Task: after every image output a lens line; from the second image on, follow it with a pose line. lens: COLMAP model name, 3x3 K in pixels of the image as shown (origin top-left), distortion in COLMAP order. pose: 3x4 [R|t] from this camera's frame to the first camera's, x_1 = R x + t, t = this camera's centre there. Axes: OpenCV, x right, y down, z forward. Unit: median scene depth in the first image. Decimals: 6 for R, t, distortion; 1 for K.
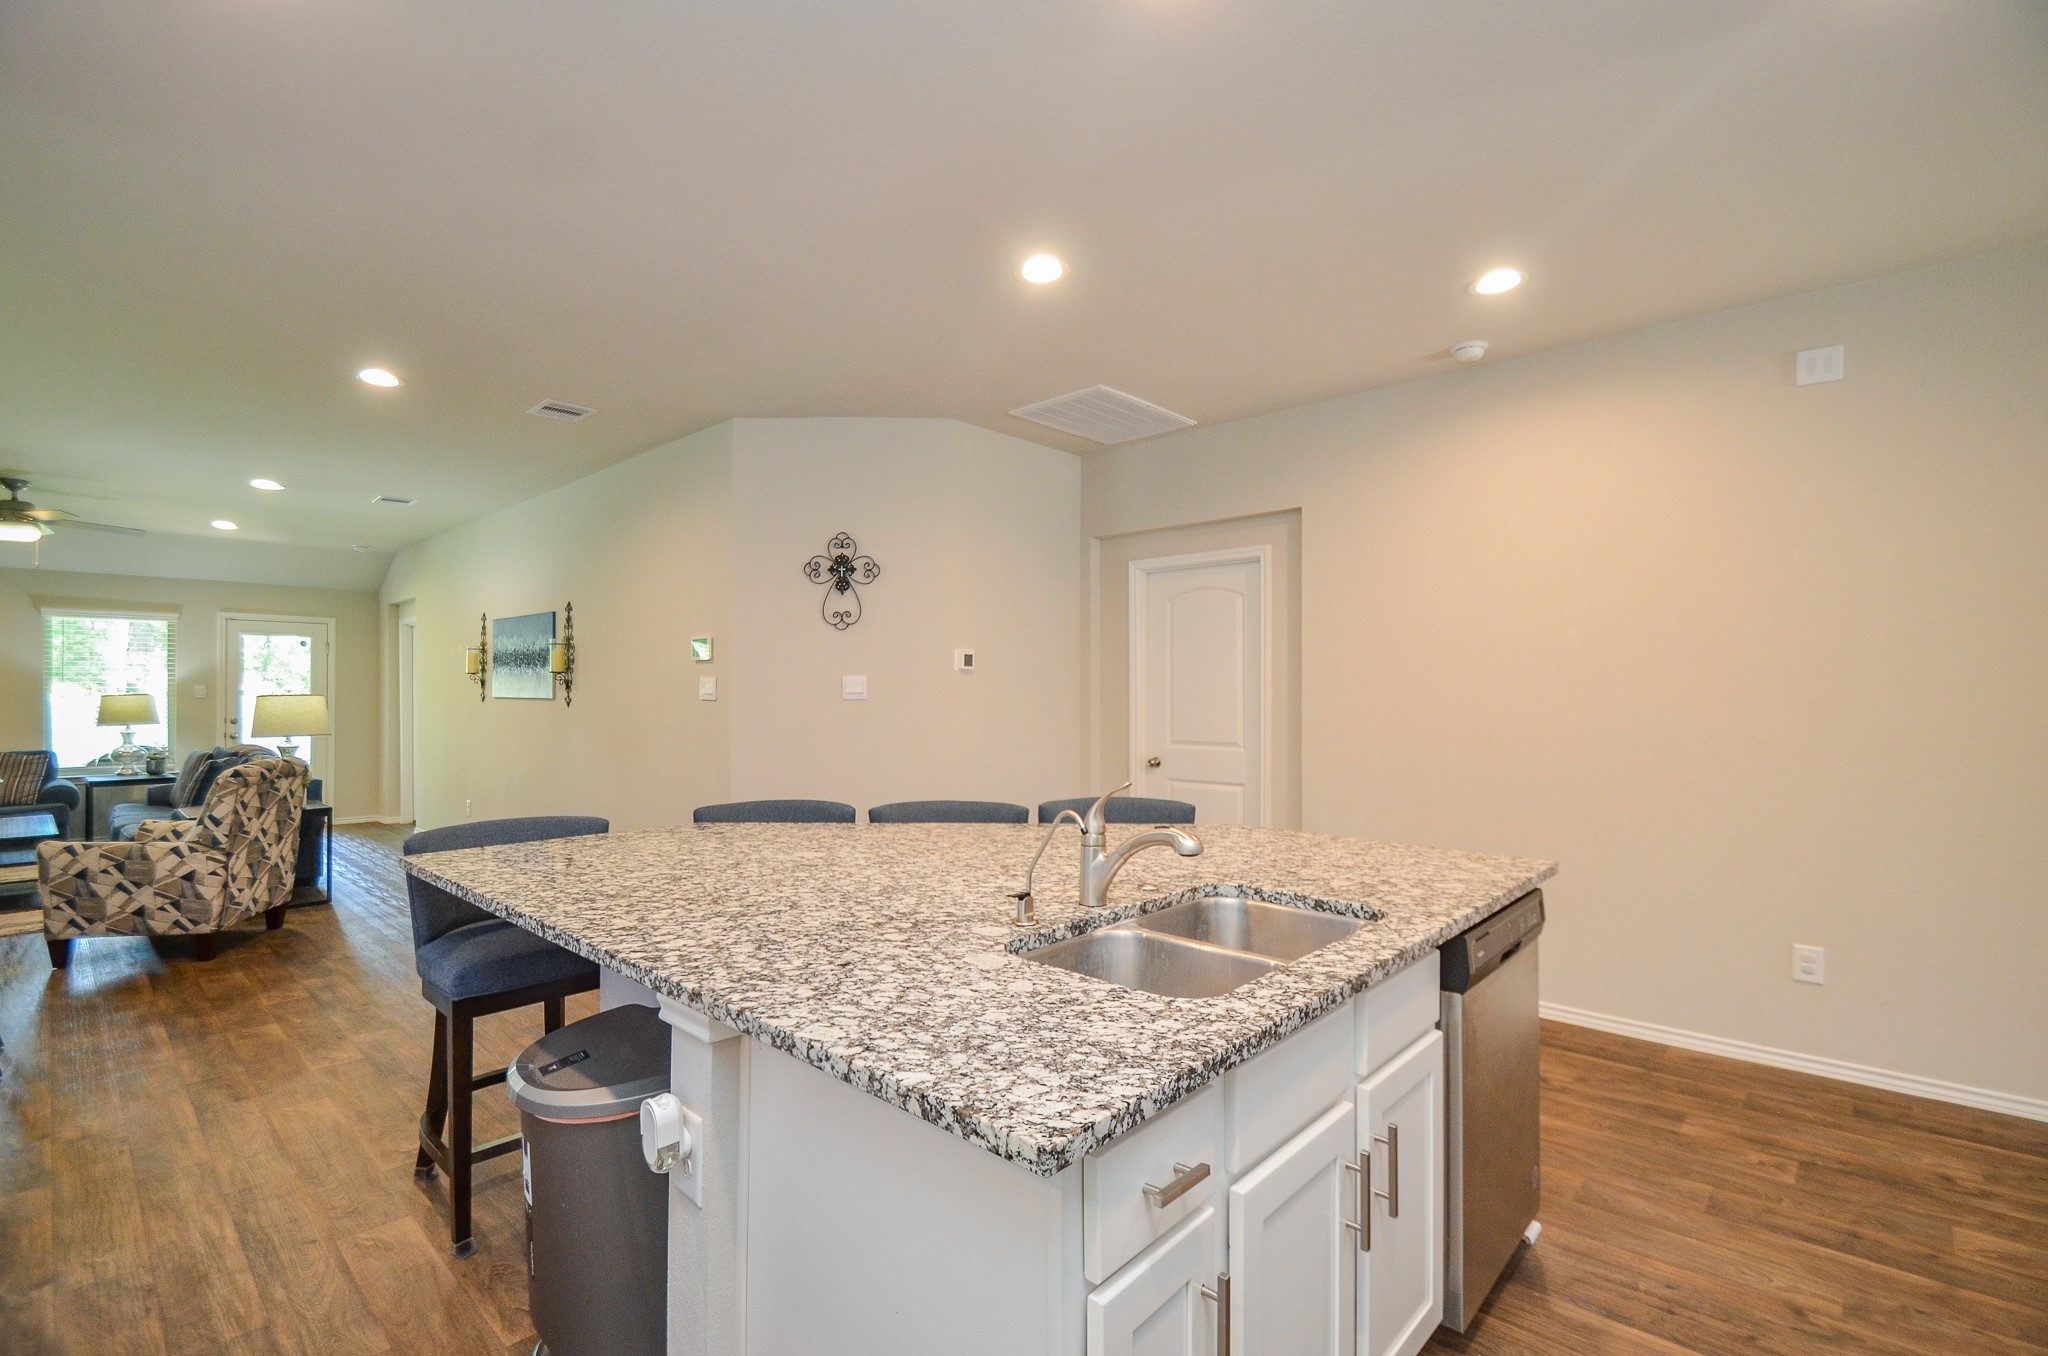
lens RADIAL K [[923.6, 0, 992.3], [0, 923.6, 684.1], [0, 0, 1]] dist [0.016008, -0.020315]
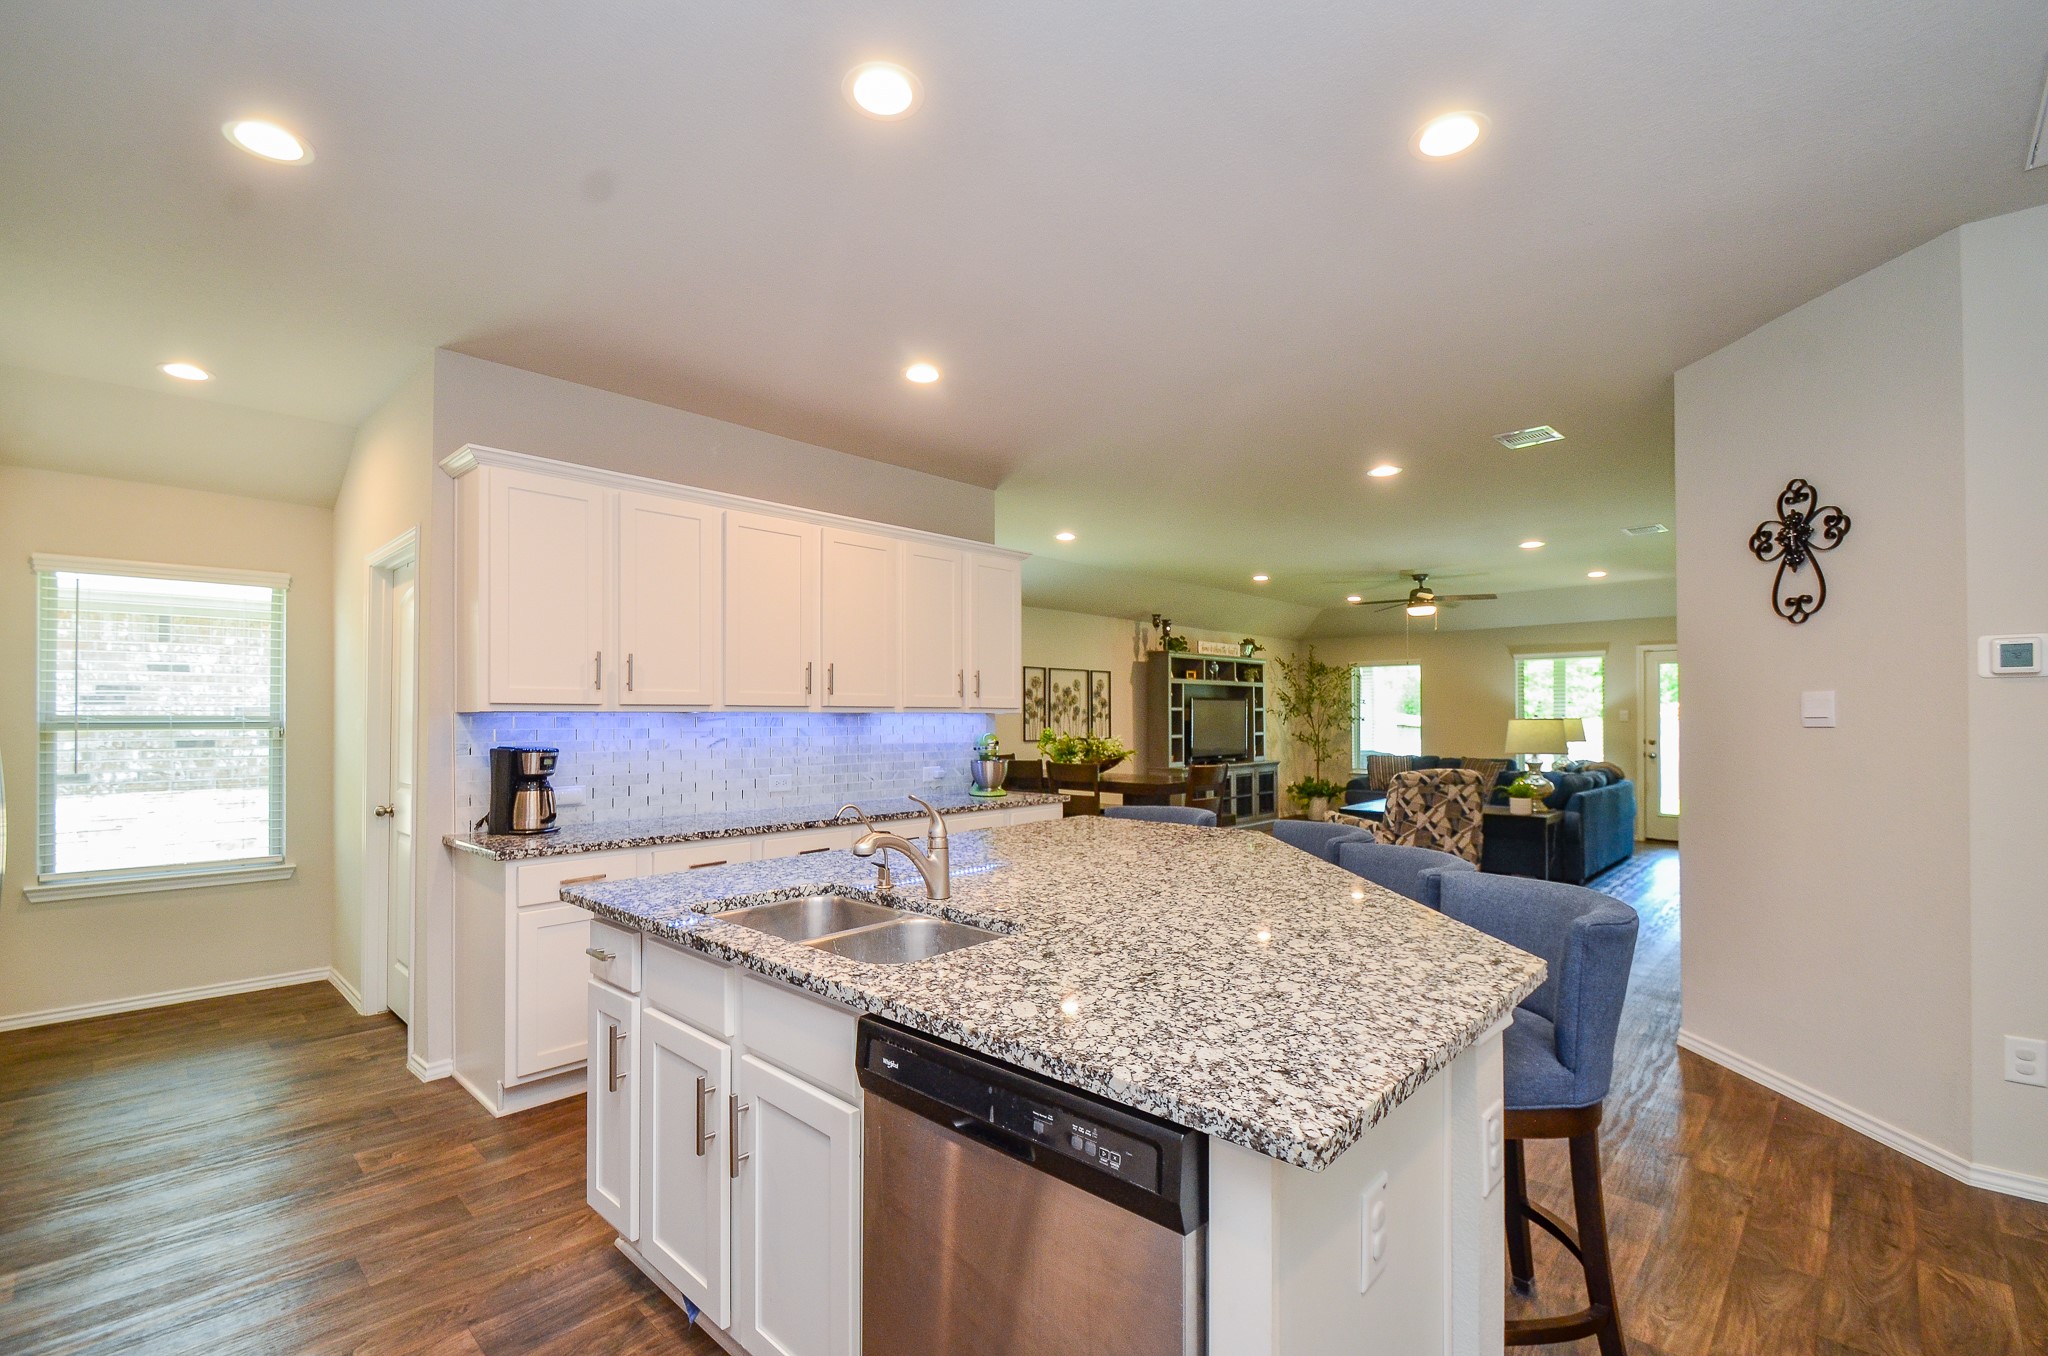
lens RADIAL K [[890.7, 0, 1012.5], [0, 890.7, 709.6], [0, 0, 1]] dist [0.003919, -0.013225]
pose [[-0.004825, -0.010285, -0.999935, 0.487598], [0.012654, 0.999866, -0.010346, 0.003651], [0.999908, -0.012703, -0.004694, 0.428467]]
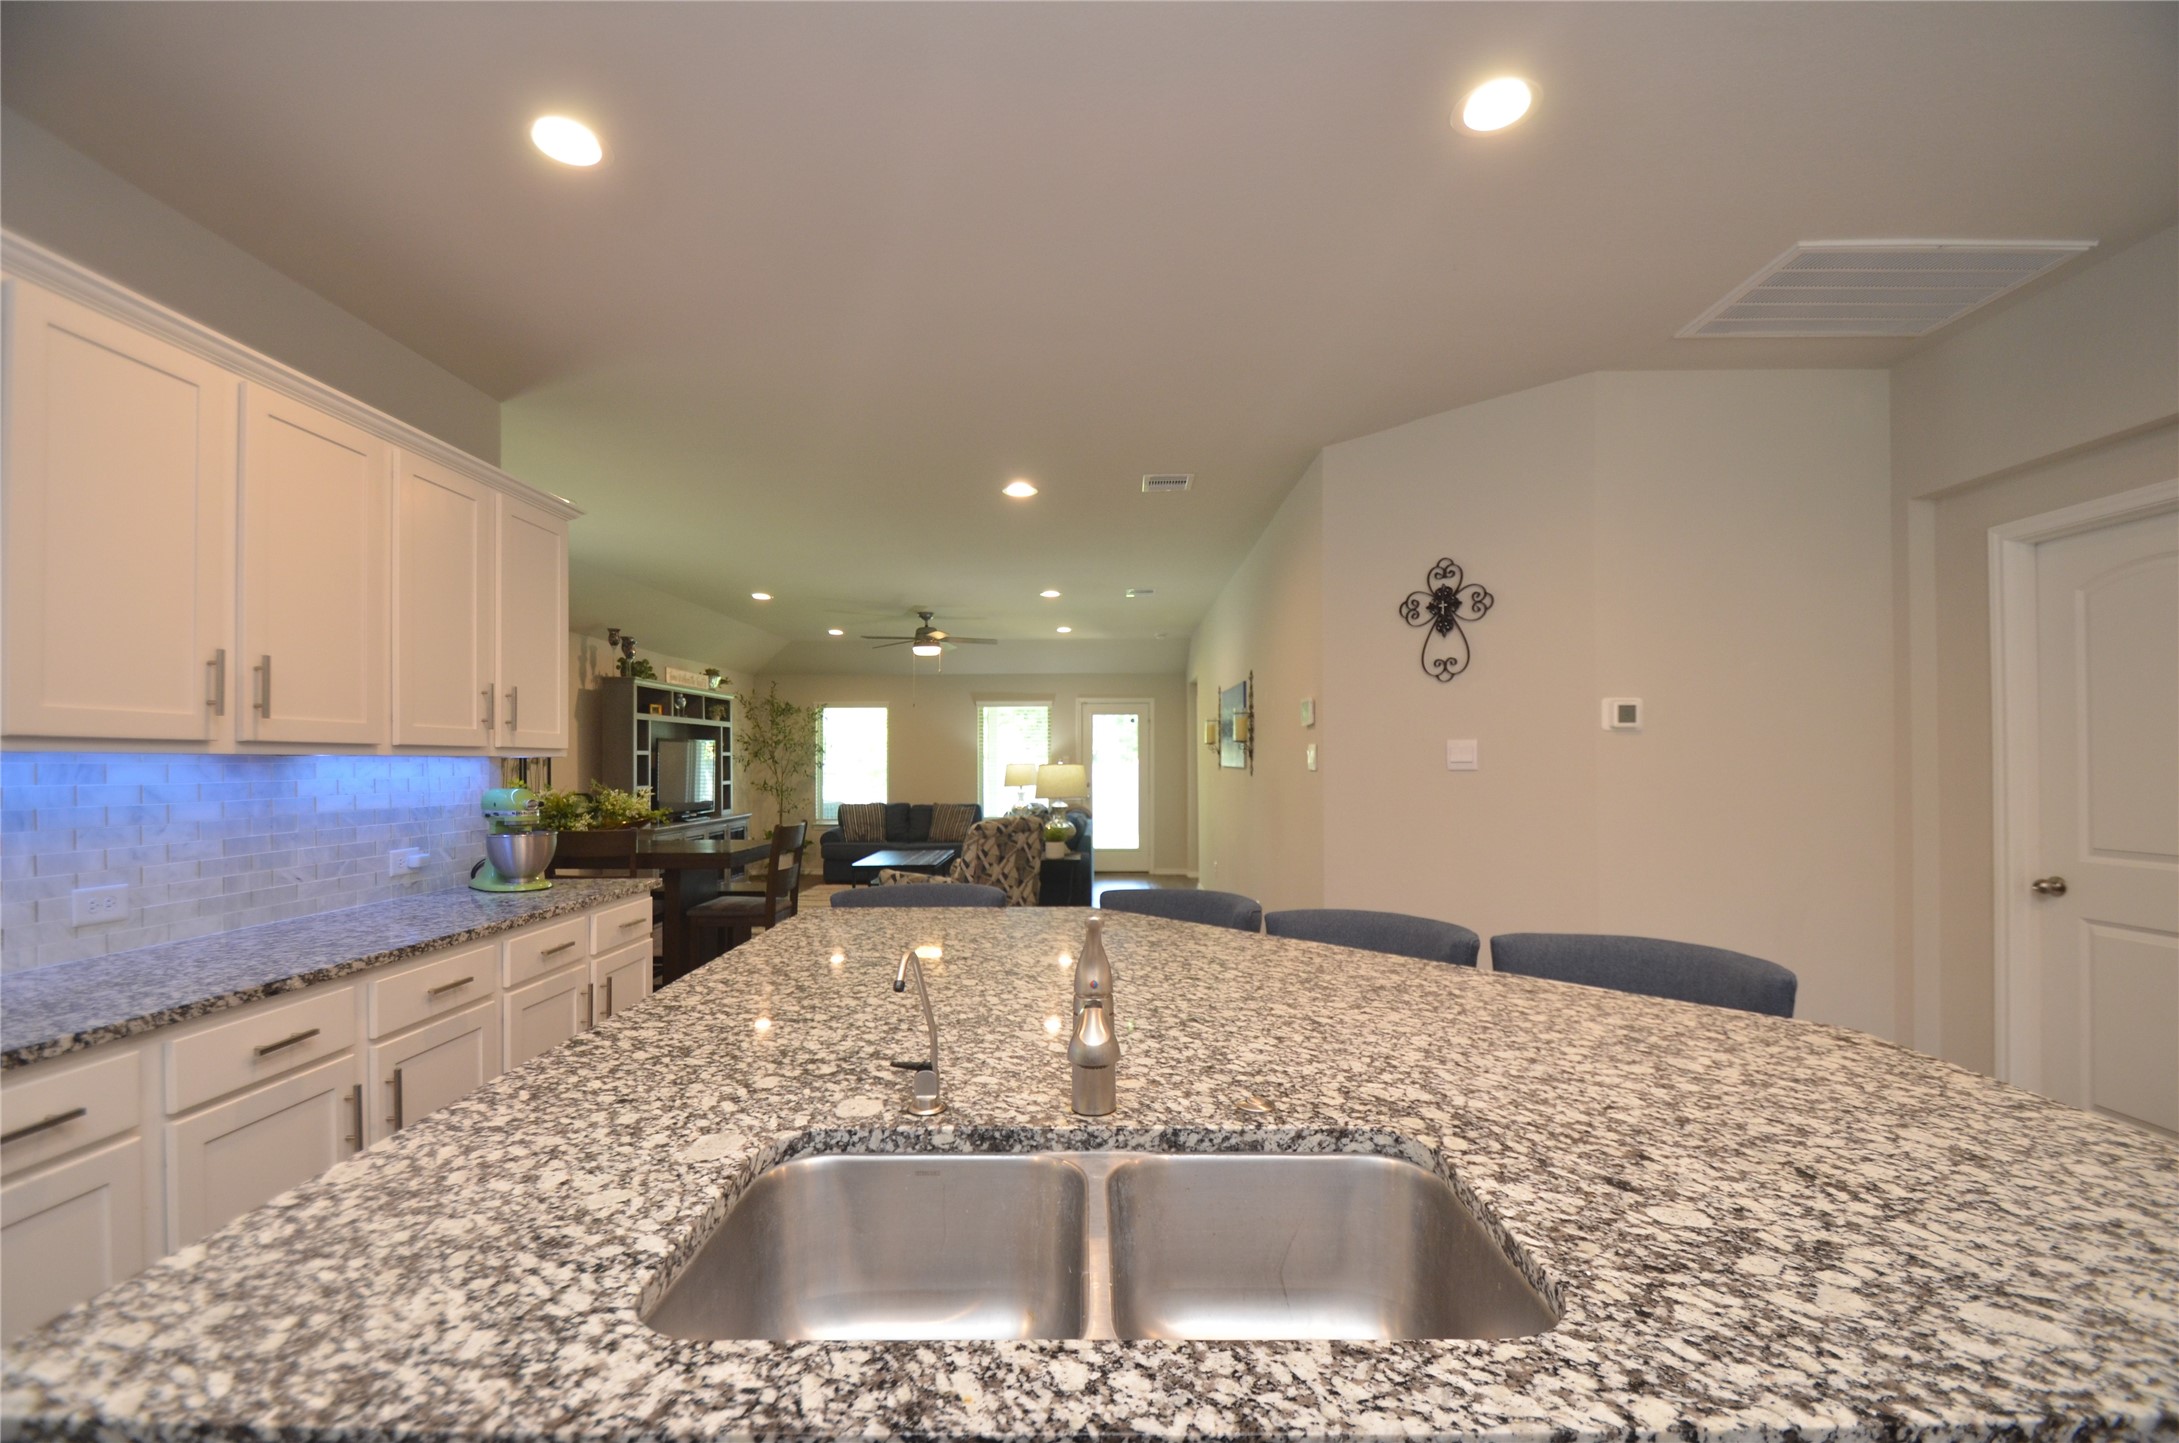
lens RADIAL K [[950.6, 0, 1078.3], [0, 950.6, 750.8], [0, 0, 1]] dist [0.016252, -0.017207]
pose [[0.677623, -0.011927, -0.735313, 0.222455], [0.012013, 0.999915, -0.005149, 0.000745], [0.735312, -0.005344, 0.677708, 0.218477]]
